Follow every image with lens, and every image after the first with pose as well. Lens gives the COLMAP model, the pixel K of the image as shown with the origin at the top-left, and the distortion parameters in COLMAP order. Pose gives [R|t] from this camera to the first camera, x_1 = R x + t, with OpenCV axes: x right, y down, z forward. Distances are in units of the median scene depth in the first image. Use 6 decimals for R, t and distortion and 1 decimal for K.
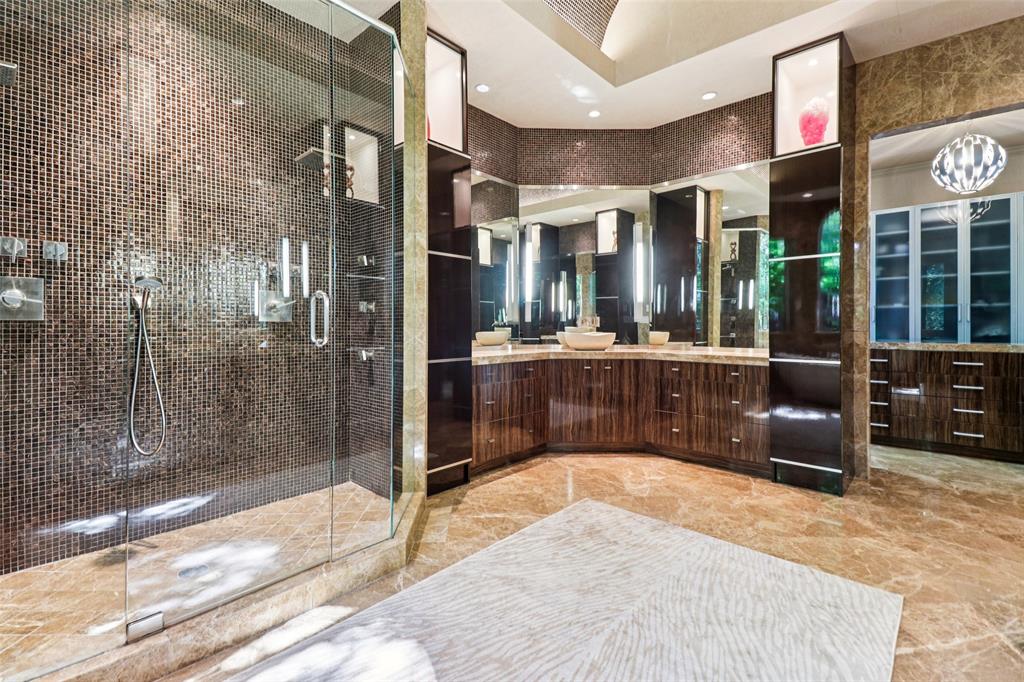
lens RADIAL K [[460.9, 0, 509.3], [0, 460.9, 322.4], [0, 0, 1]] dist [0.058473, -0.028265]
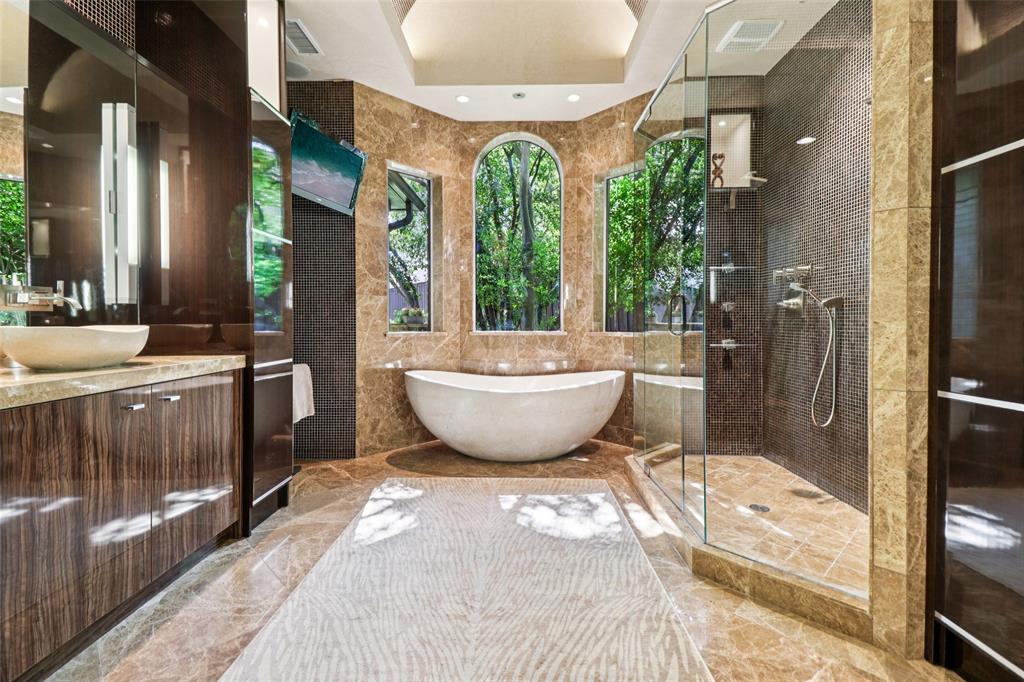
lens RADIAL K [[460.9, 0, 509.3], [0, 460.9, 322.4], [0, 0, 1]] dist [0.058473, -0.028265]
pose [[-0.753525, 0.000863, -0.657418, 0.732246], [0.000475, 1.000000, 0.000768, 0.009670], [0.657419, 0.000266, -0.753525, 1.568011]]
